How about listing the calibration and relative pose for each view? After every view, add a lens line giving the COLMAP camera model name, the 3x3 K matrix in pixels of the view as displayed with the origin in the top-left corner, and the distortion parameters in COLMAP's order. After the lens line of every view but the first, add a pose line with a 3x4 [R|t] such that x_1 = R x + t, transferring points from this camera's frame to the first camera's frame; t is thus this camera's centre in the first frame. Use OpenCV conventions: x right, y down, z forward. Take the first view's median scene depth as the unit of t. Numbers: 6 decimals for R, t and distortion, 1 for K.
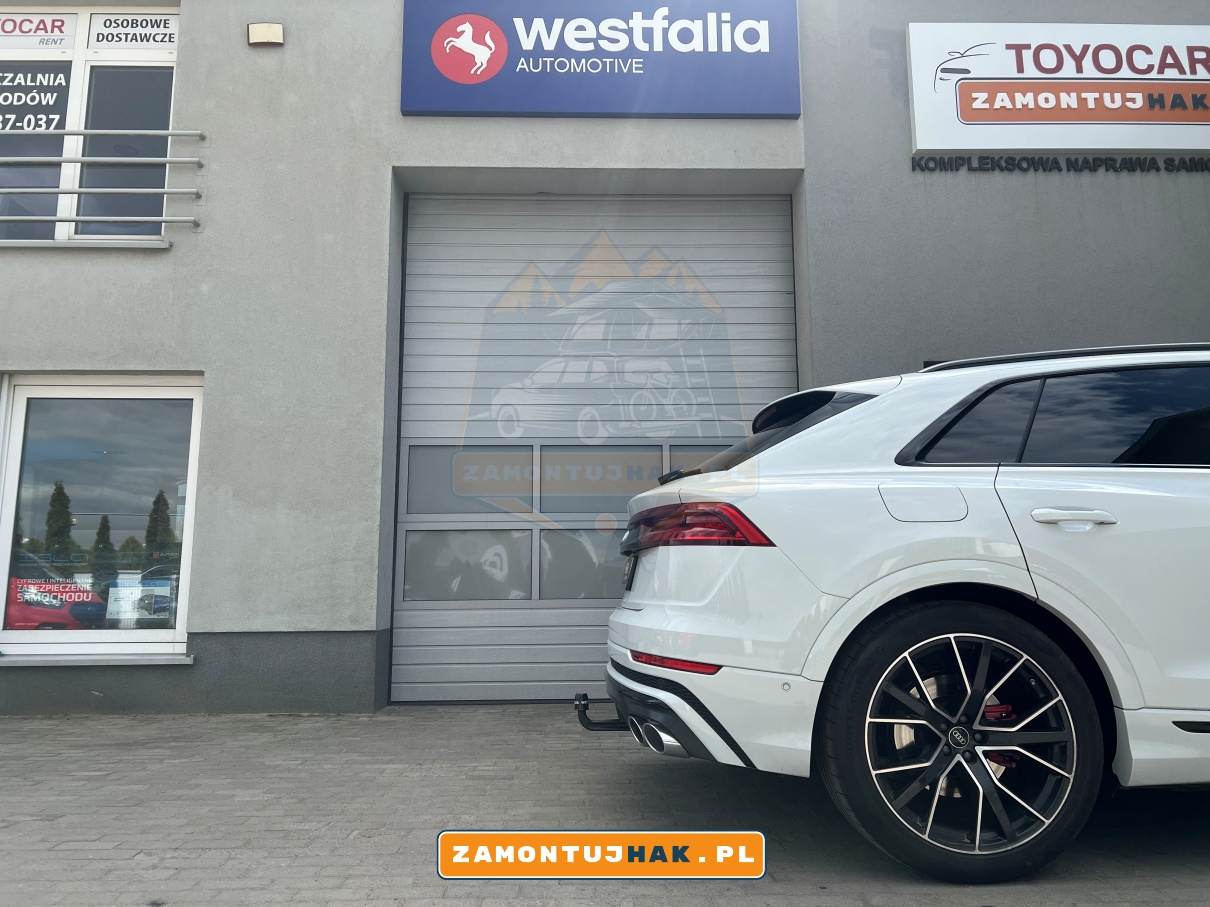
lens RADIAL K [[912.5, 0, 604.2], [0, 912.5, 441.9], [0, 0, 1]] dist [0.057719, -0.065596]
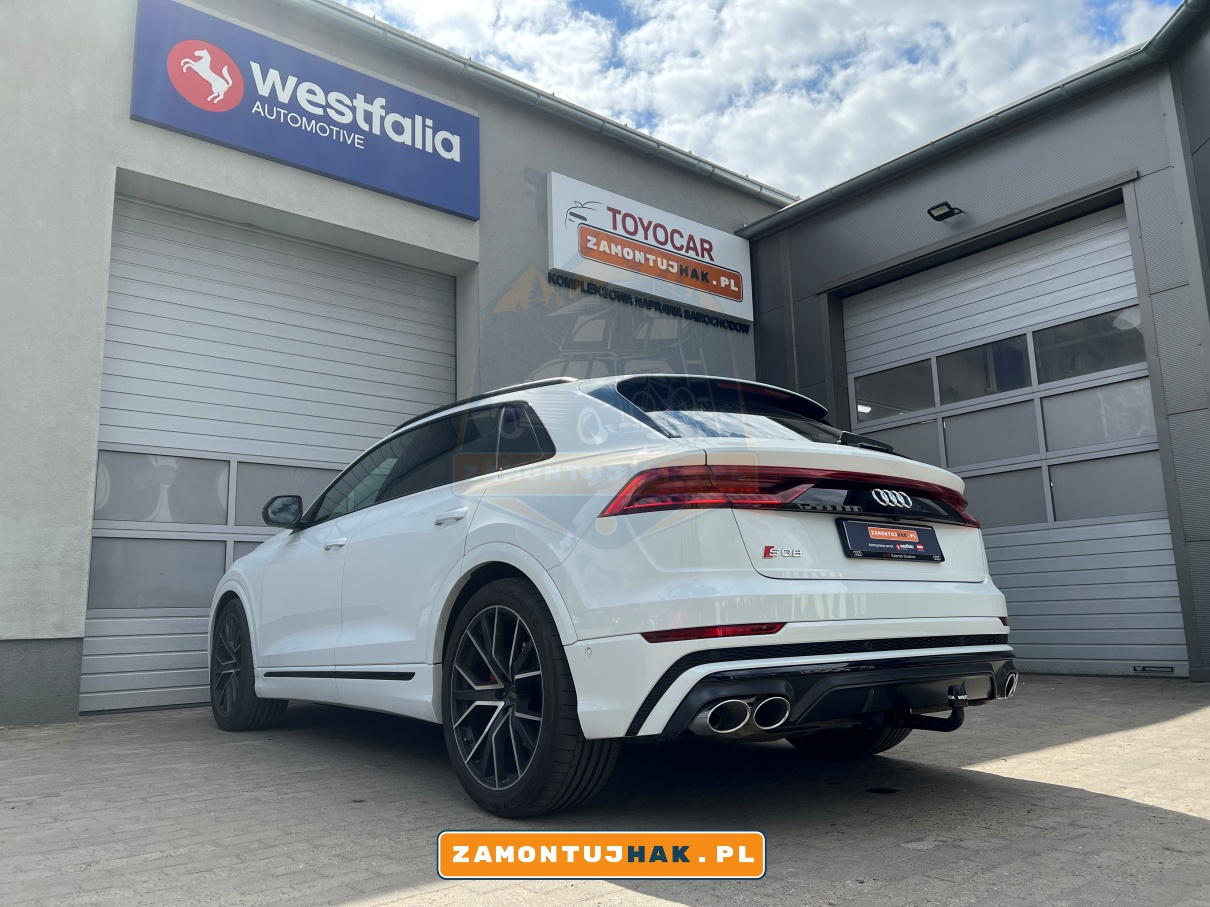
lens RADIAL K [[912.5, 0, 601.8], [0, 912.5, 454.7], [0, 0, 1]] dist [0.057719, -0.065596]
pose [[0.788546, 0.093974, 0.607753, -0.385726], [-0.084214, 0.995447, -0.044655, 0.007809], [-0.609182, -0.015968, 0.792869, -0.104979]]
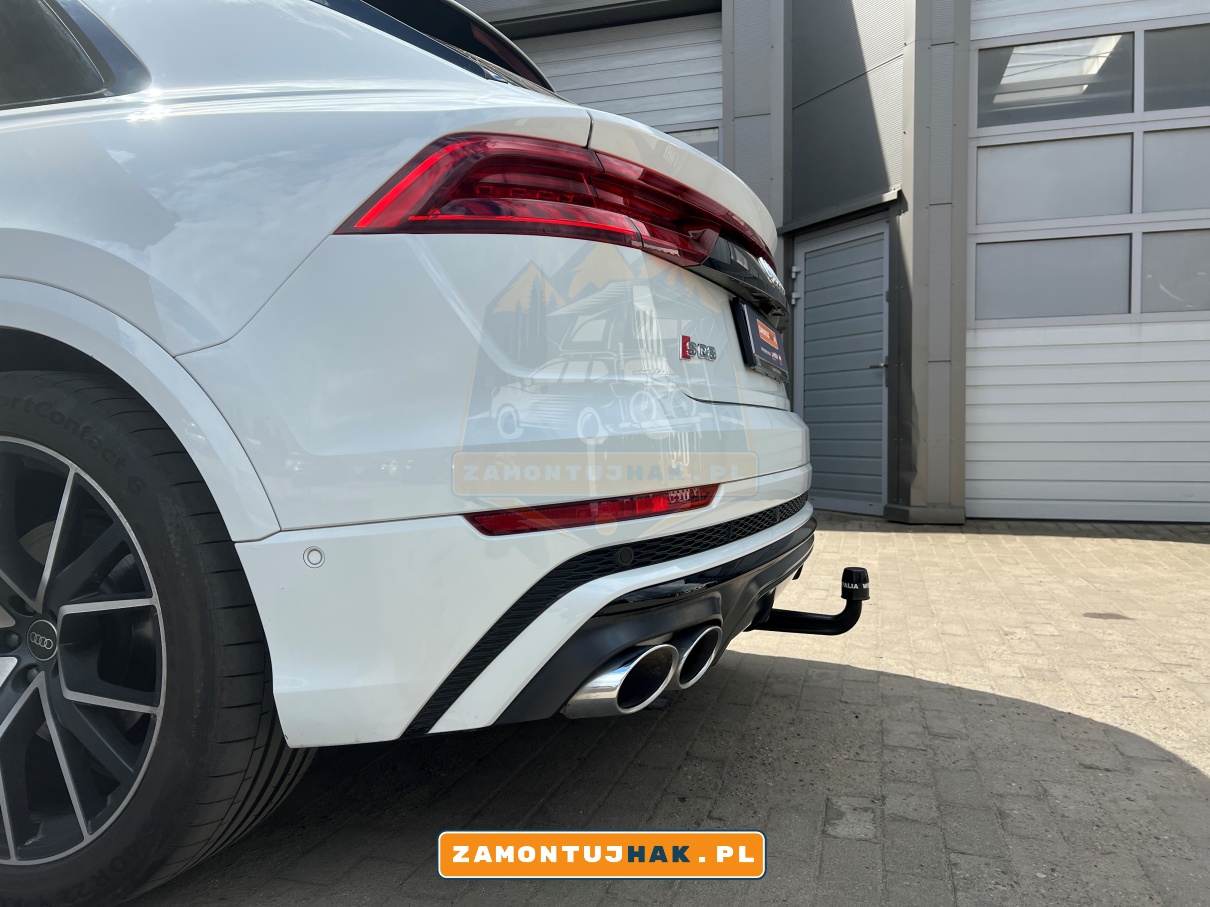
lens RADIAL K [[912.5, 0, 611.2], [0, 912.5, 460.4], [0, 0, 1]] dist [0.057719, -0.065596]
pose [[0.310709, -0.028666, 0.950073, -0.277002], [-0.160043, 0.983697, 0.082021, 0.037729], [-0.936935, -0.177537, 0.301055, 0.122978]]
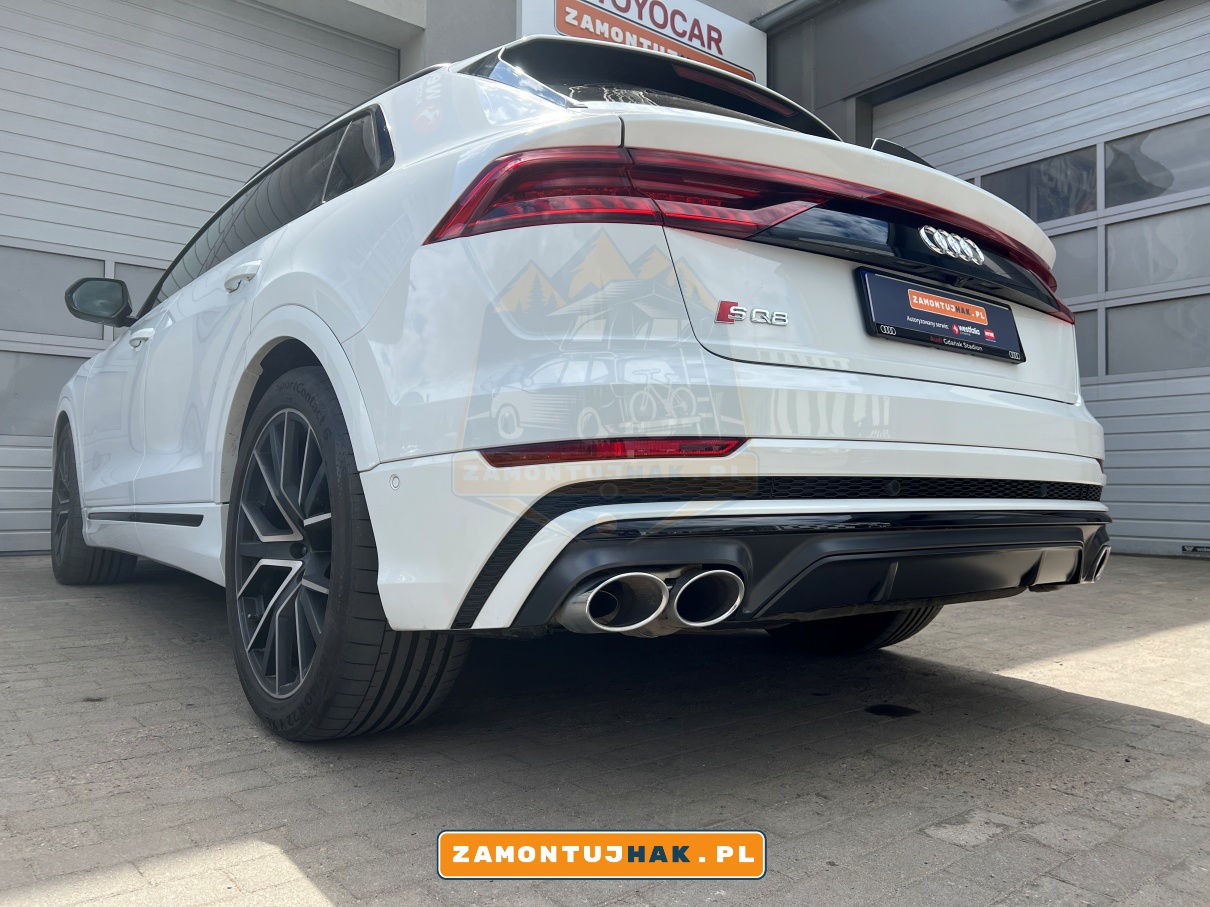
lens RADIAL K [[912.5, 0, 602.0], [0, 912.5, 457.4], [0, 0, 1]] dist [0.057719, -0.065596]
pose [[0.791541, 0.031211, 0.610318, -0.231736], [-0.117696, 0.987784, 0.102130, 0.042600], [-0.599675, -0.152672, 0.785545, 0.012026]]
